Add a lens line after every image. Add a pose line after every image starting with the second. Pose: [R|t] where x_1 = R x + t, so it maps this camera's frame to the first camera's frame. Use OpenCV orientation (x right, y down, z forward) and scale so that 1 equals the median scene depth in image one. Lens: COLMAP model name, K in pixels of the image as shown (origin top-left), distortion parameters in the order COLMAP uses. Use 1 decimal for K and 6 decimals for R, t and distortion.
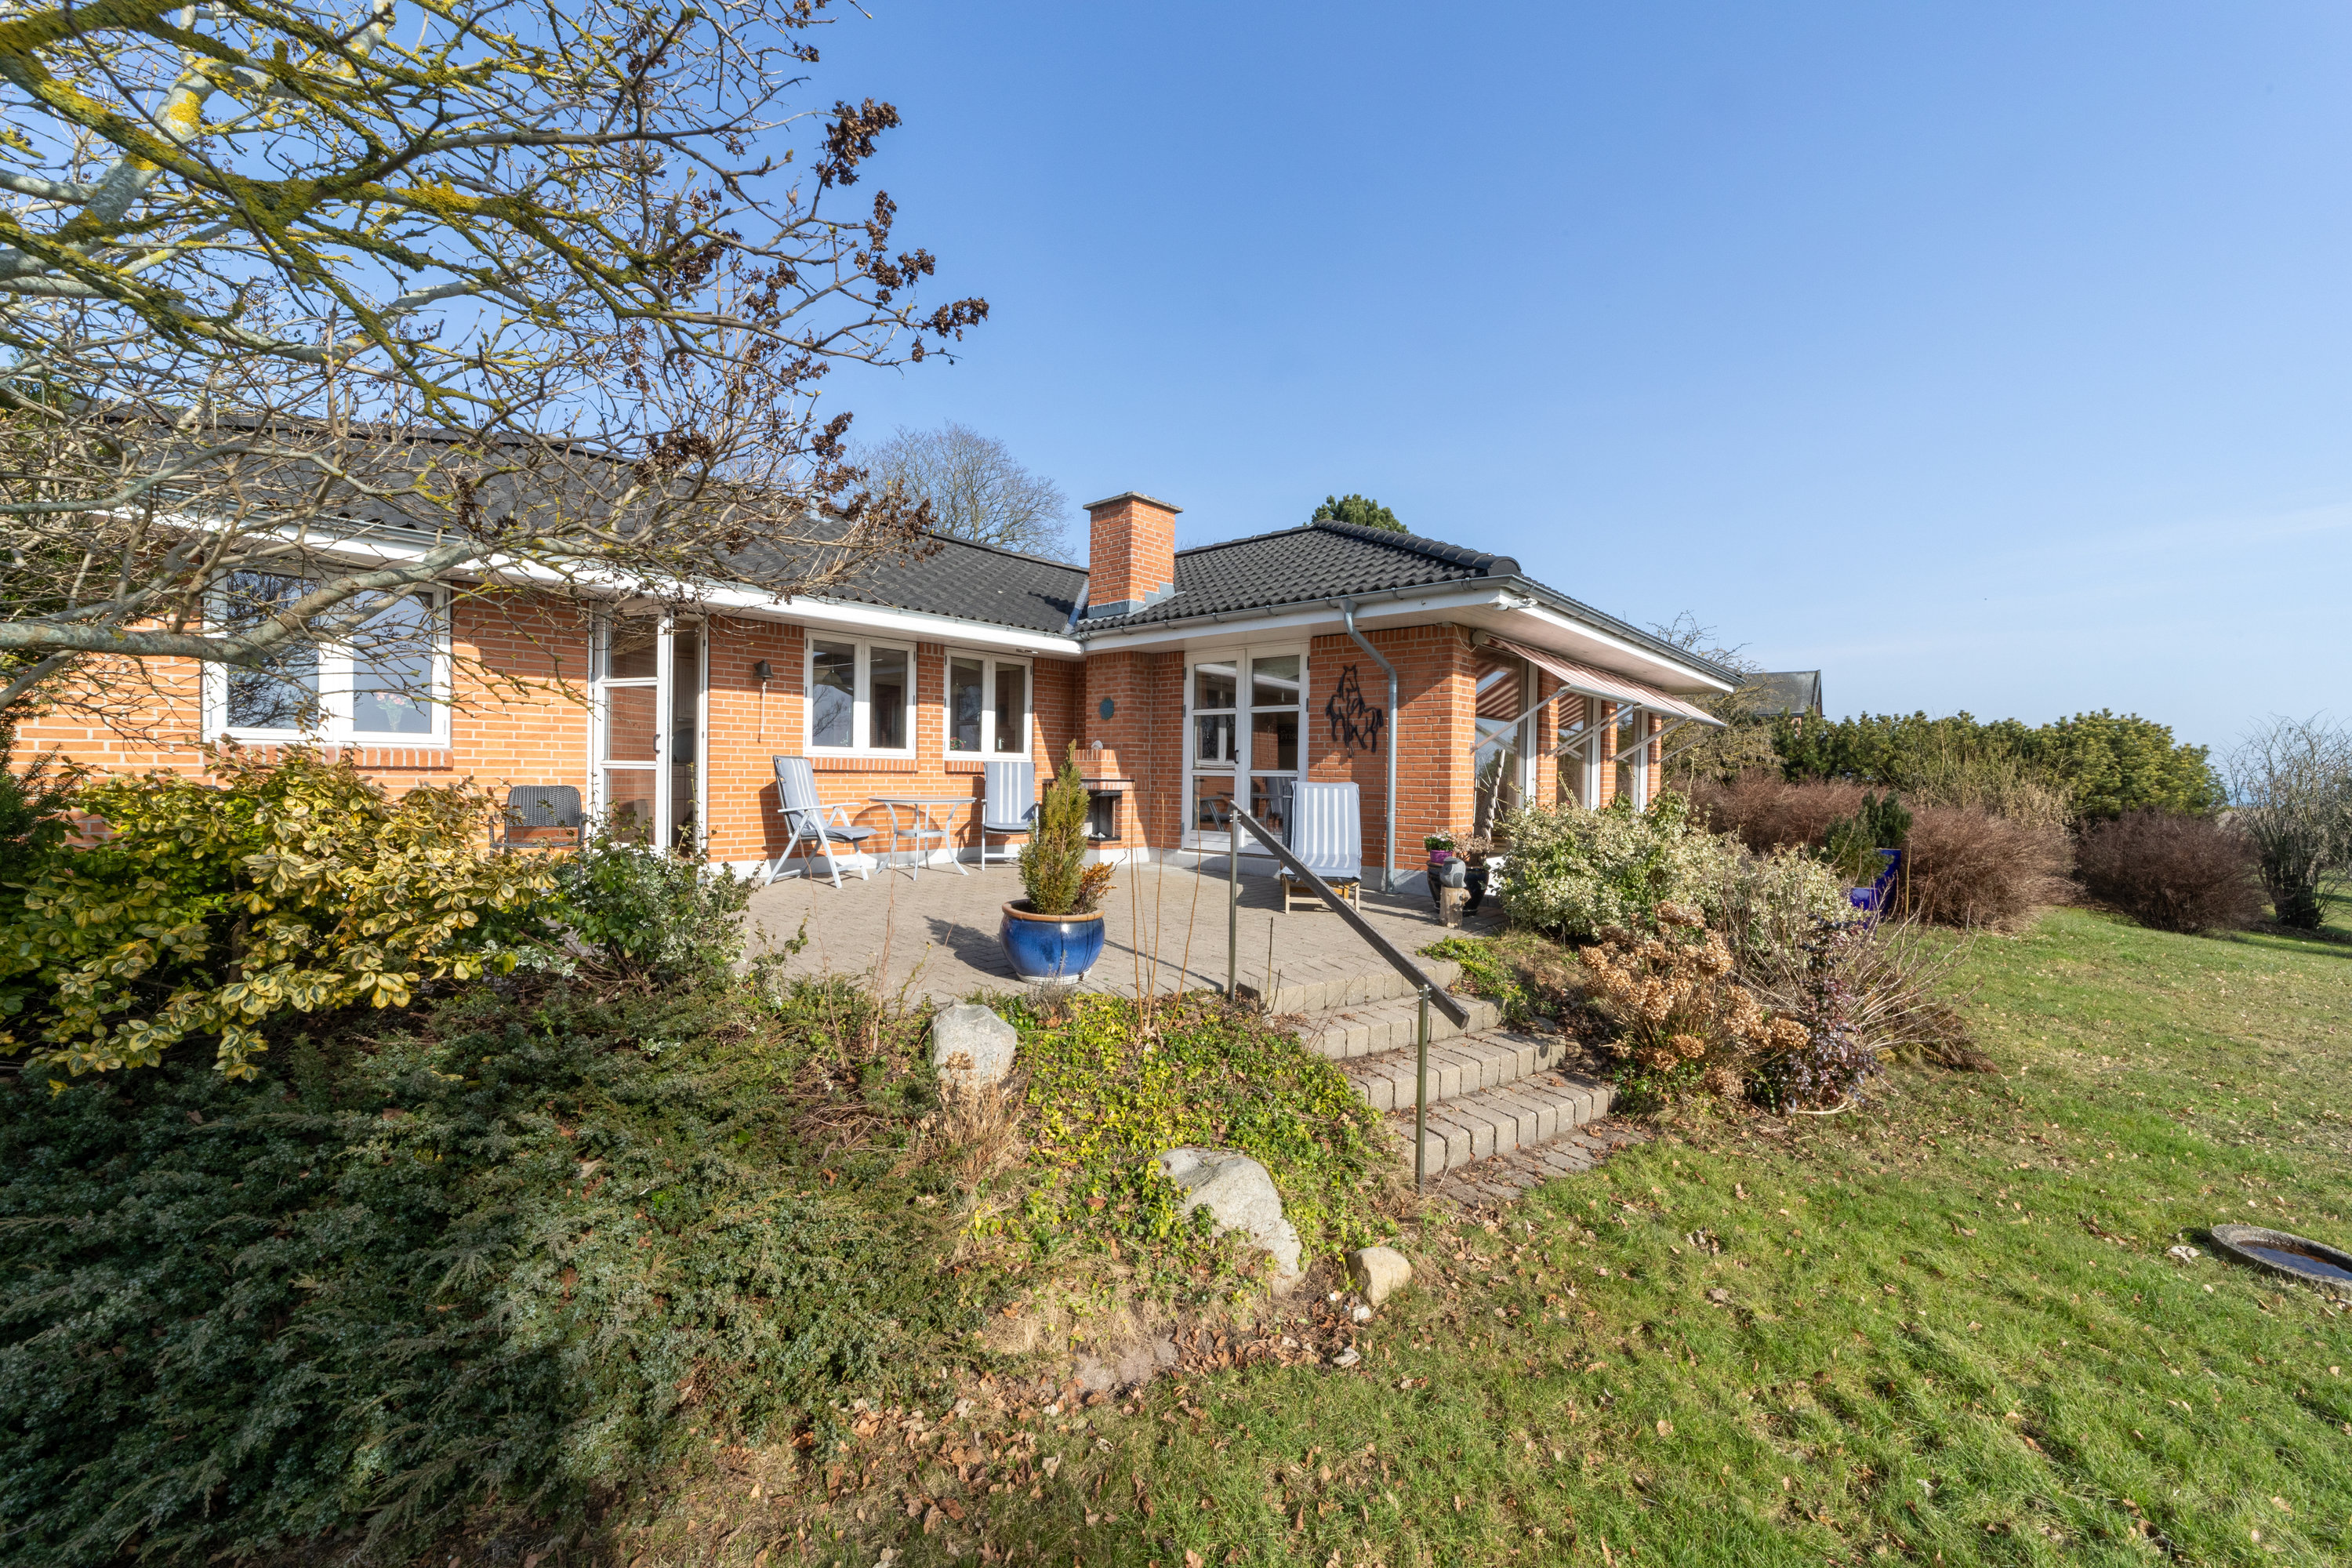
lens RADIAL K [[894.8, 0, 1176.0], [0, 894.8, 784.0], [0, 0, 1]] dist [-0.018848, 0.009044]
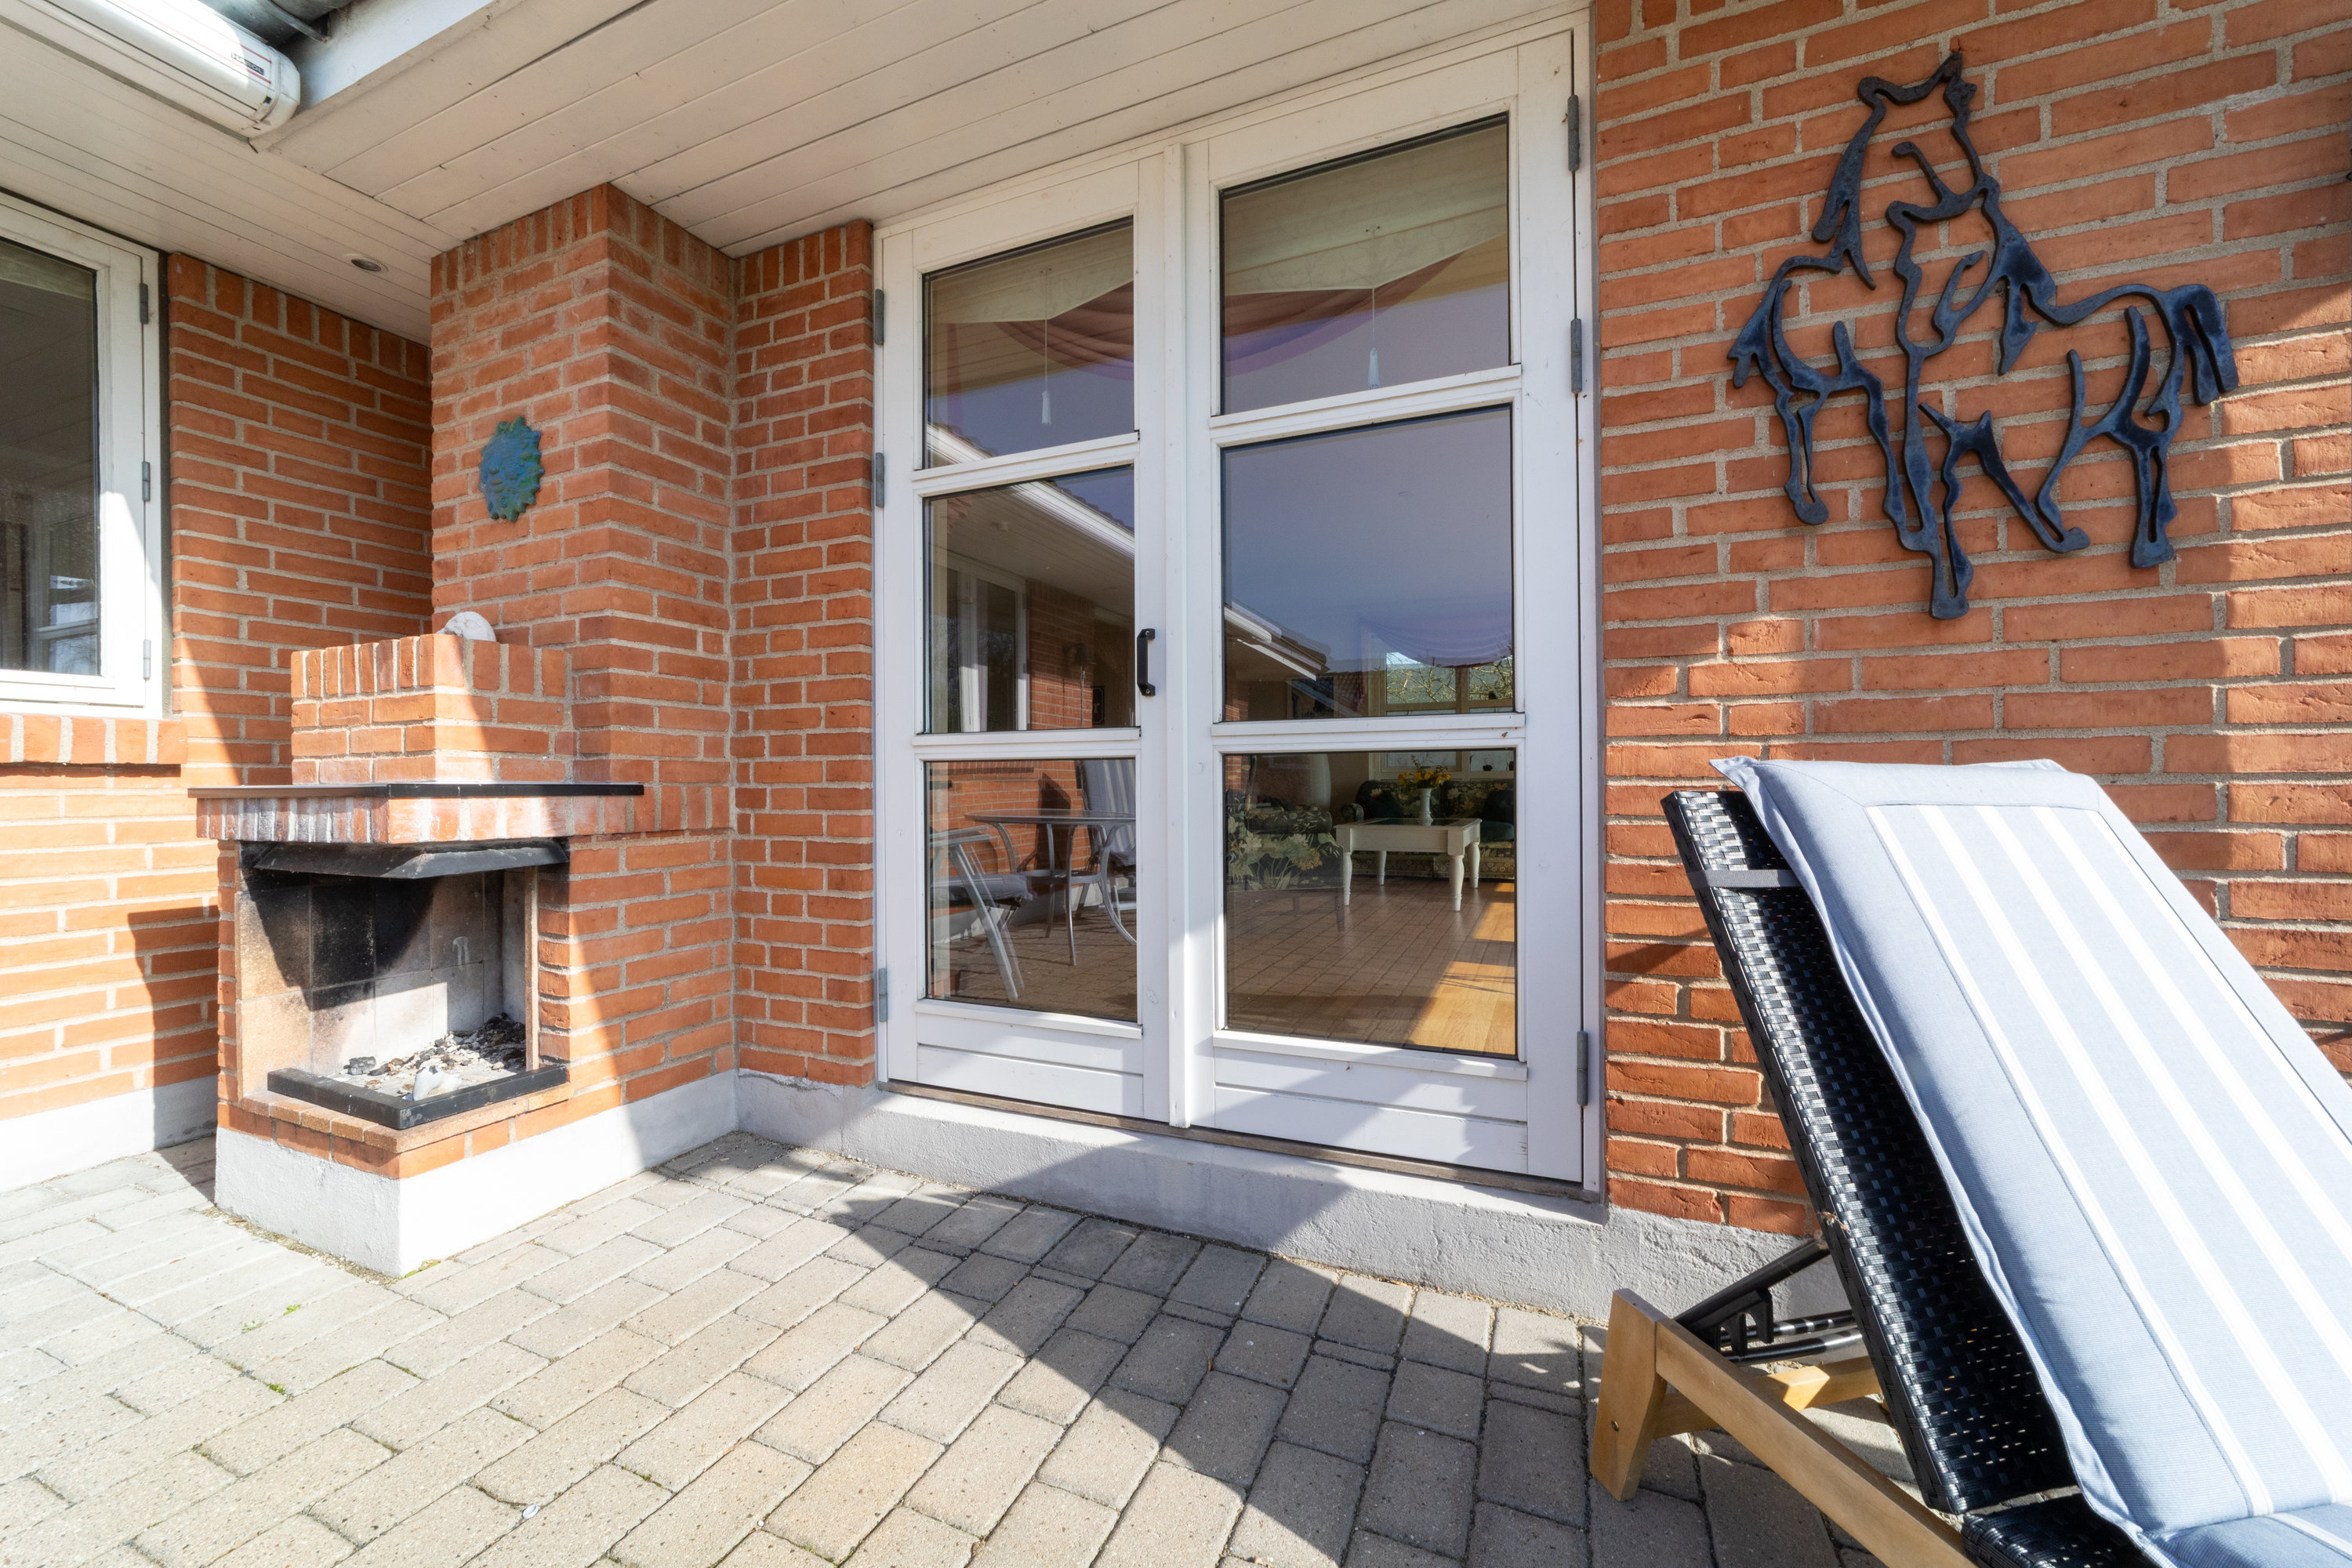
lens RADIAL K [[894.8, 0, 1176.0], [0, 894.8, 784.0], [0, 0, 1]] dist [-0.018848, 0.009044]
pose [[0.946477, -0.021951, 0.322023, 0.008027], [0.024556, 0.999690, -0.004032, -0.001455], [-0.321835, 0.011724, 0.946723, 0.976903]]
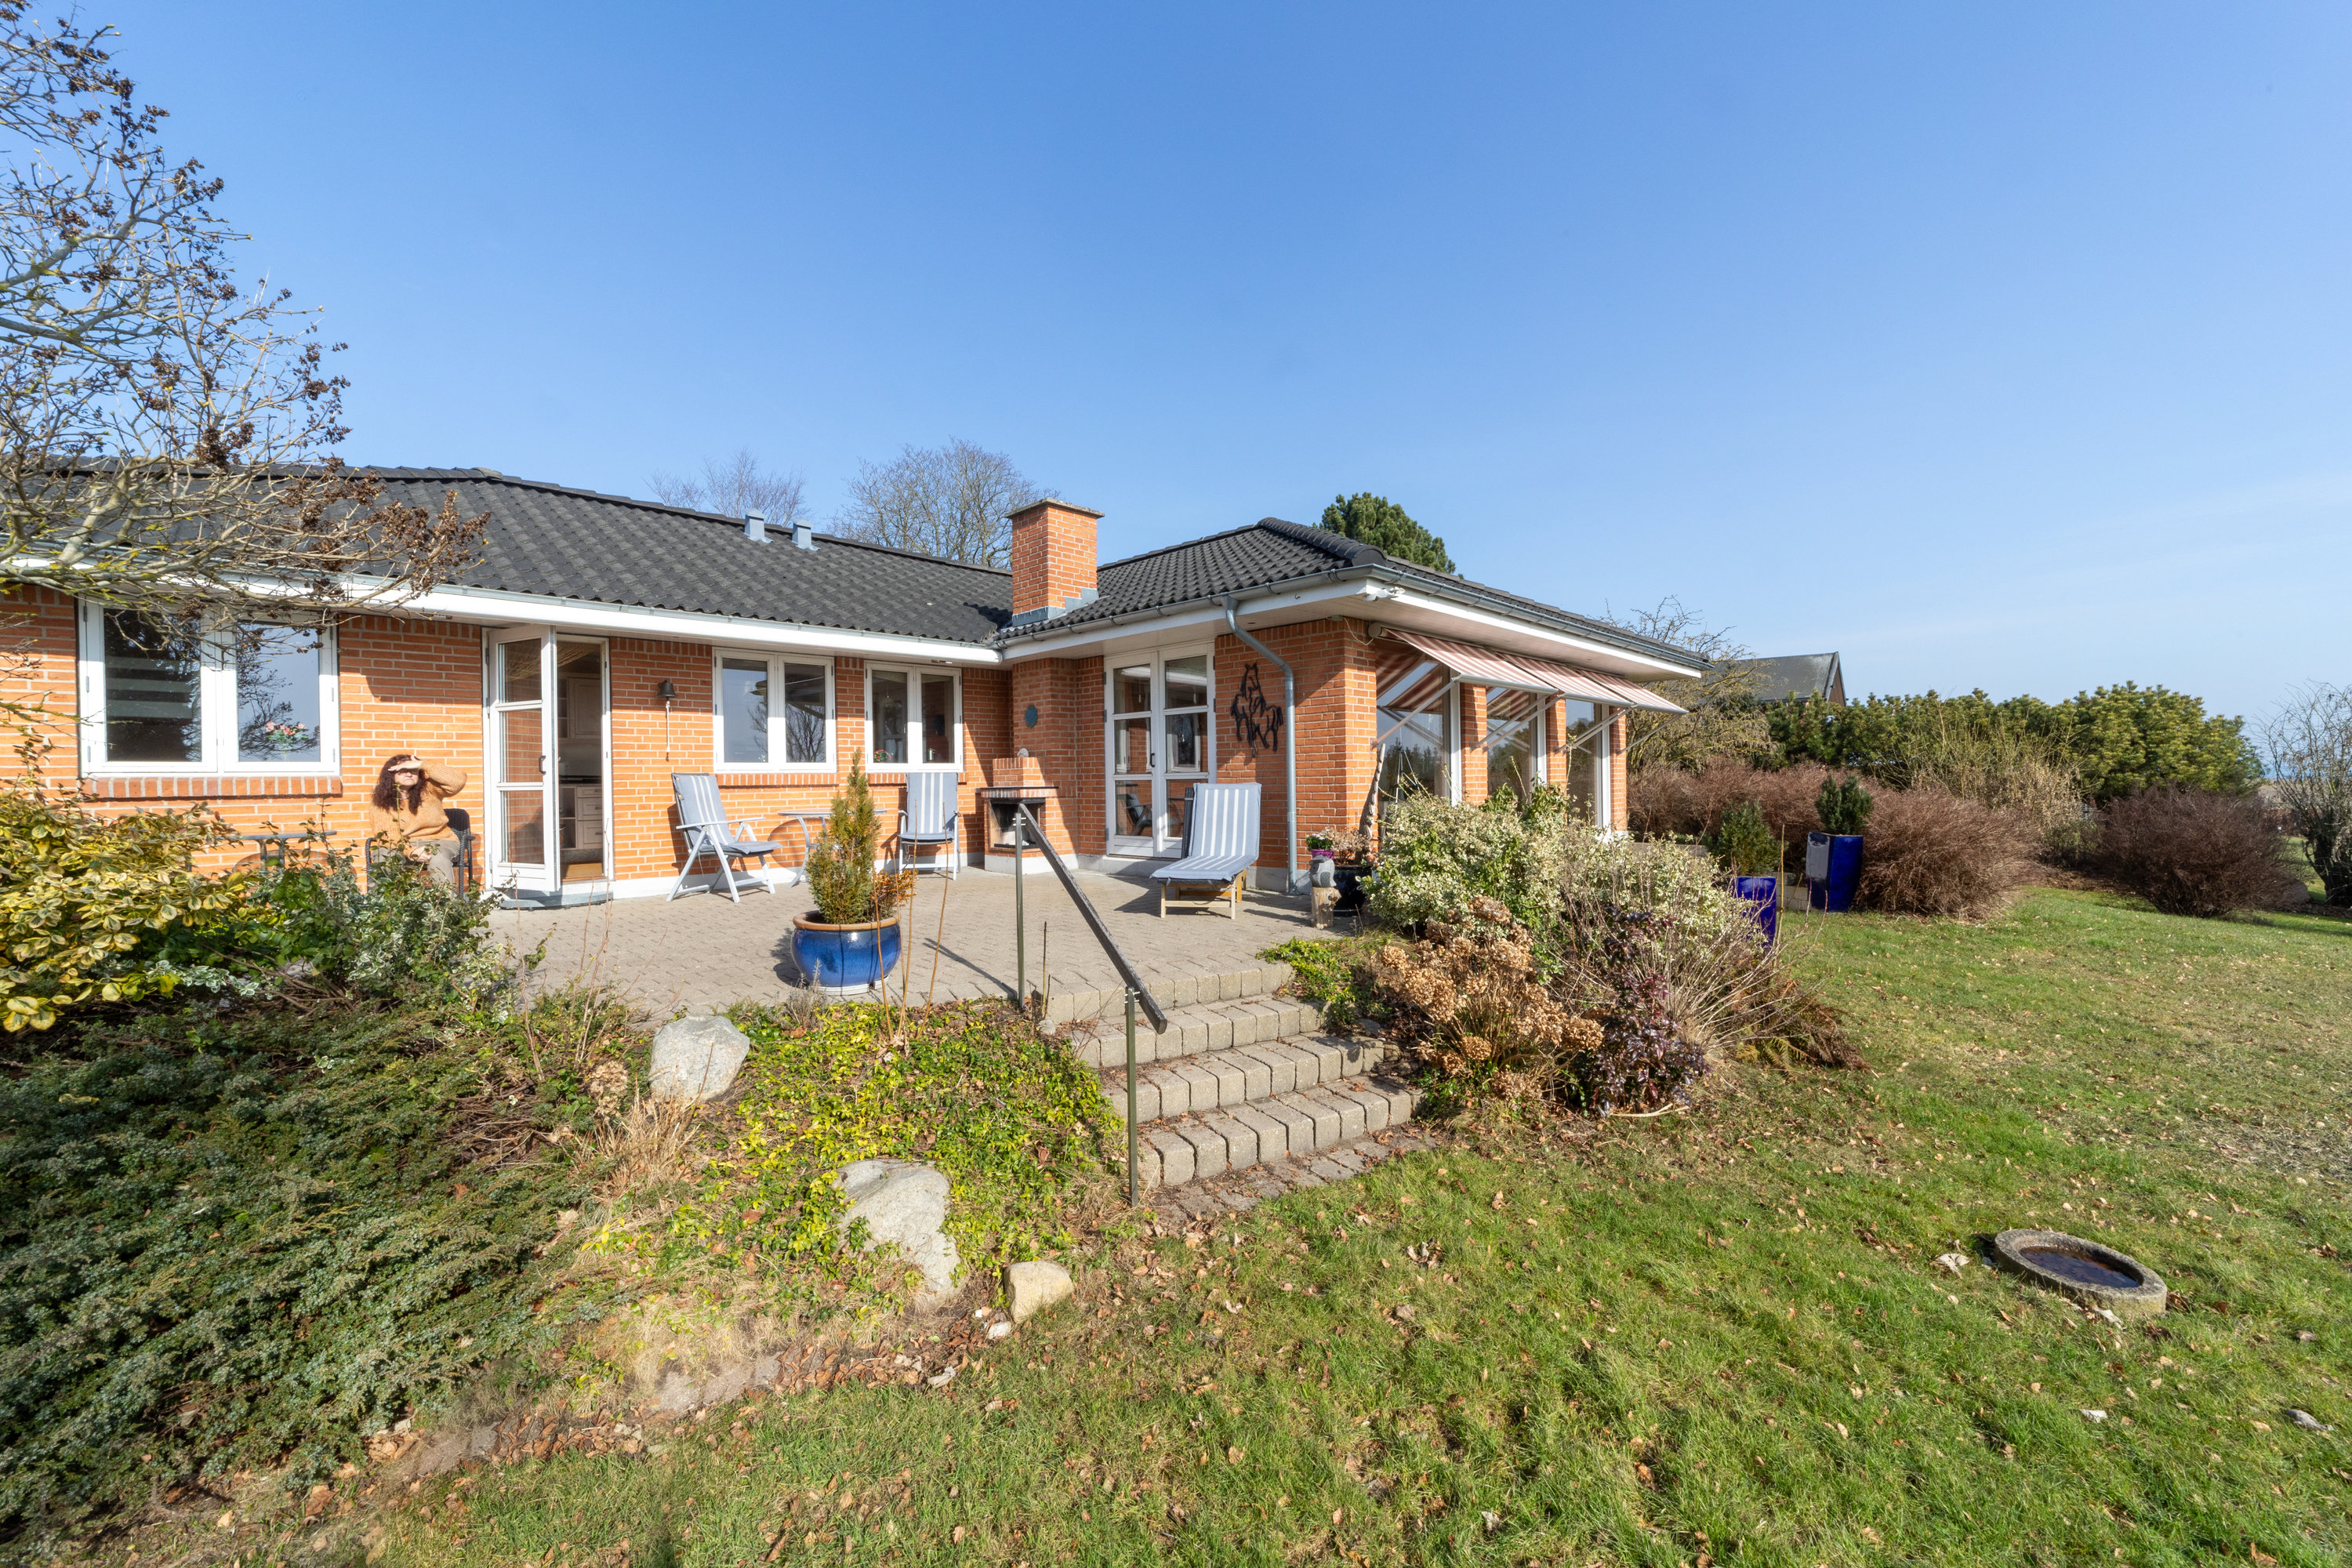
lens RADIAL K [[894.8, 0, 1176.0], [0, 894.8, 784.0], [0, 0, 1]] dist [-0.018848, 0.009044]
pose [[0.998447, -0.029962, -0.046977, 0.169563], [0.029601, 0.999527, -0.008352, 0.006016], [0.047205, 0.006948, 0.998861, 0.015367]]
